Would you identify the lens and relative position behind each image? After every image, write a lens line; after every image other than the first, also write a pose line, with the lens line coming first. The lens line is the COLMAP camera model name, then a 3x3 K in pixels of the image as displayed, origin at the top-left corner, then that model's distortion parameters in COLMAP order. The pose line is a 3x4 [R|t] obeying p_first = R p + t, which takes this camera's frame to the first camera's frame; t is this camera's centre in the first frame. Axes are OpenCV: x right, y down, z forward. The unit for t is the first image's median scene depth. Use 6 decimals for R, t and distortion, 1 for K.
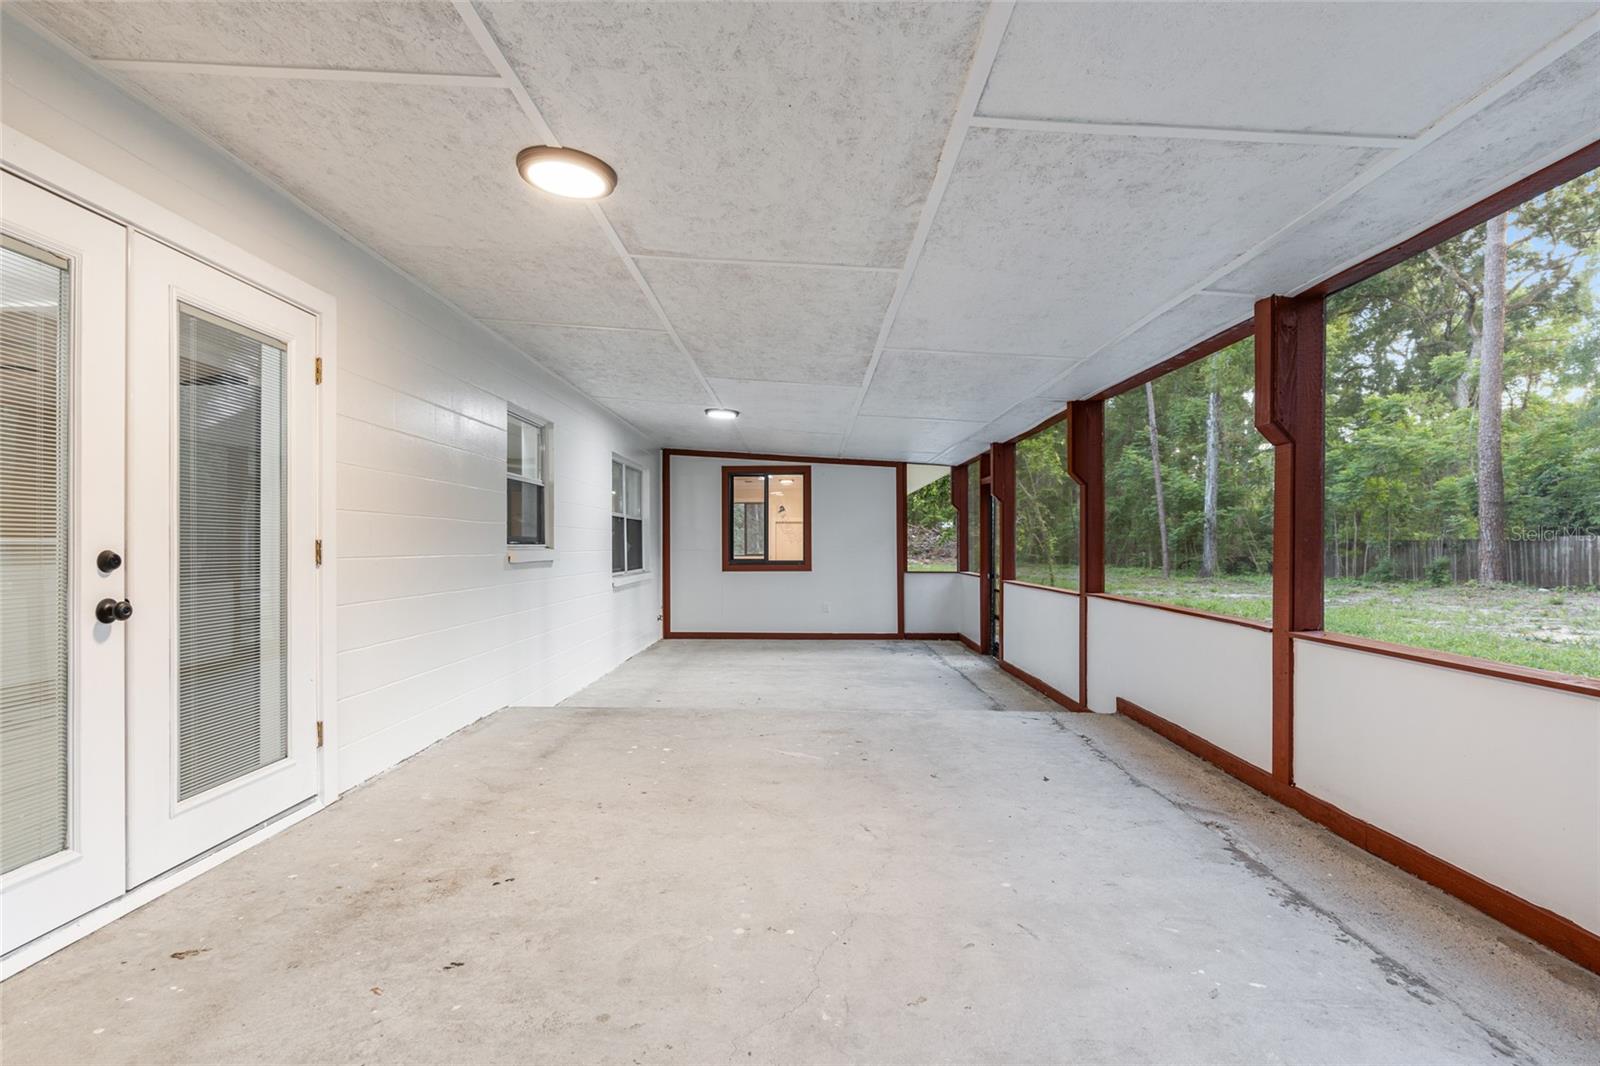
lens RADIAL K [[780.6, 0, 835.5], [0, 780.6, 546.8], [0, 0, 1]] dist [-0.004801, 0.000209]
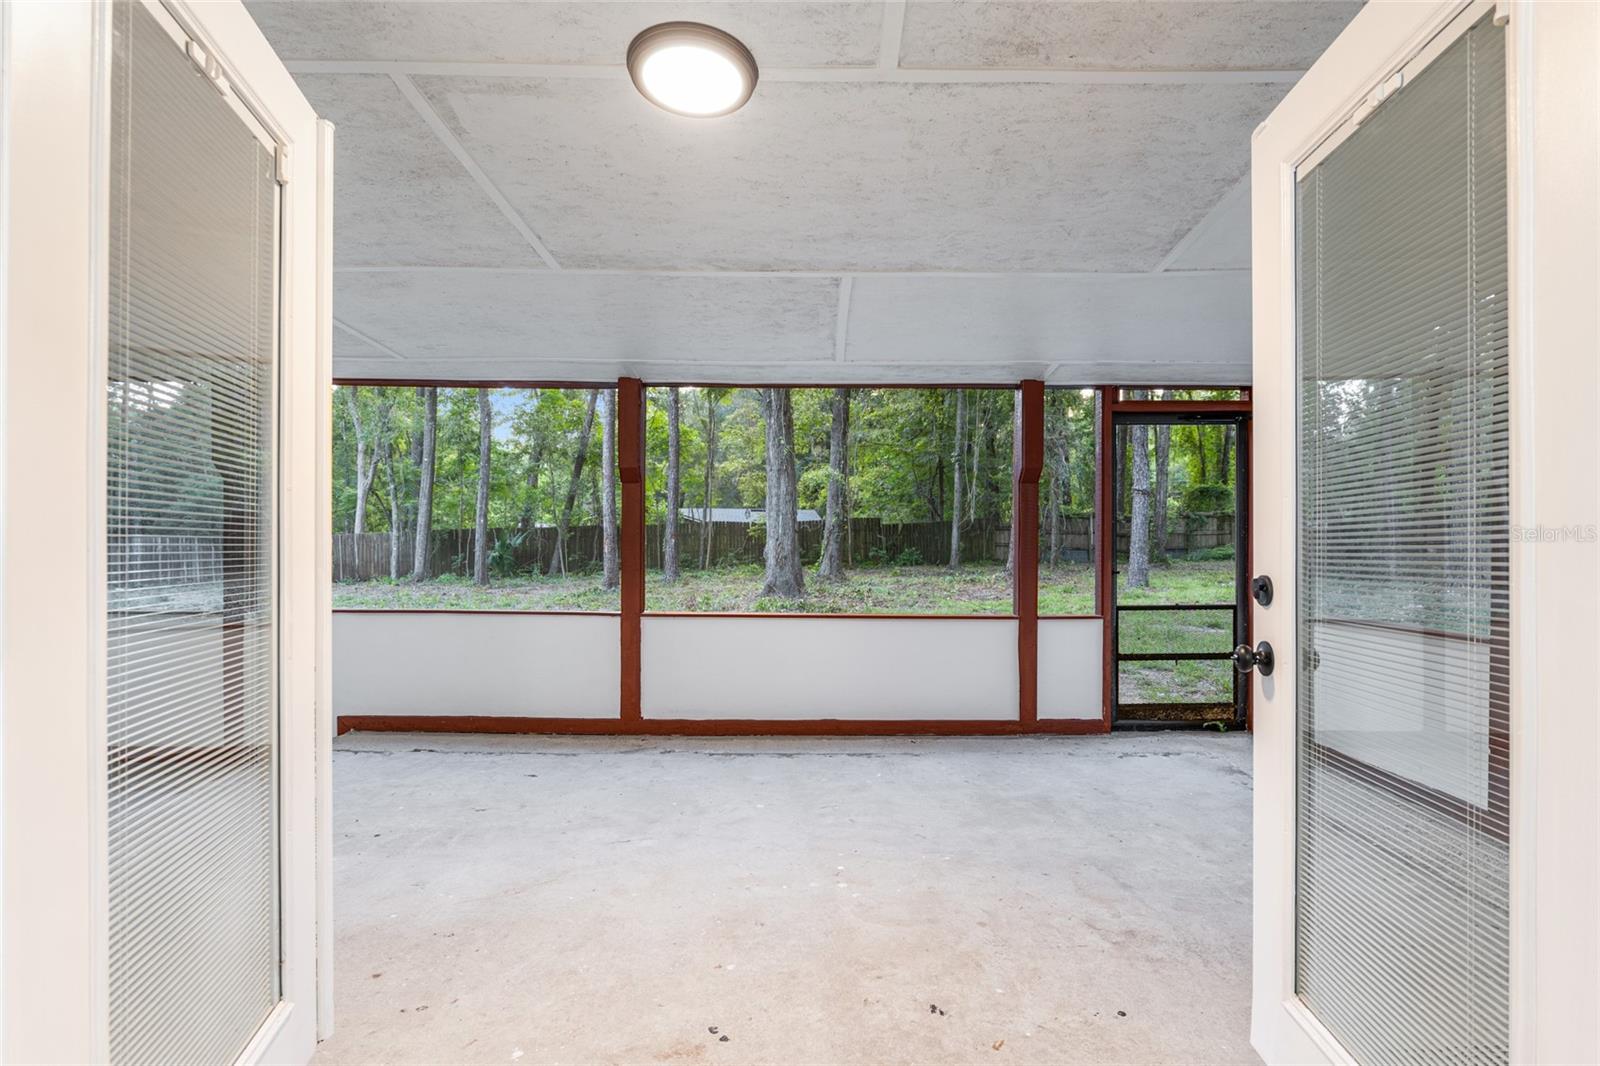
lens RADIAL K [[780.6, 0, 796.1], [0, 780.6, 542.0], [0, 0, 1]] dist [-0.004801, 0.000209]
pose [[0.013446, 0.008495, 0.999874, -0.941939], [-0.003896, 0.999957, -0.008443, -0.012999], [-0.999902, -0.003782, 0.013479, 0.757495]]
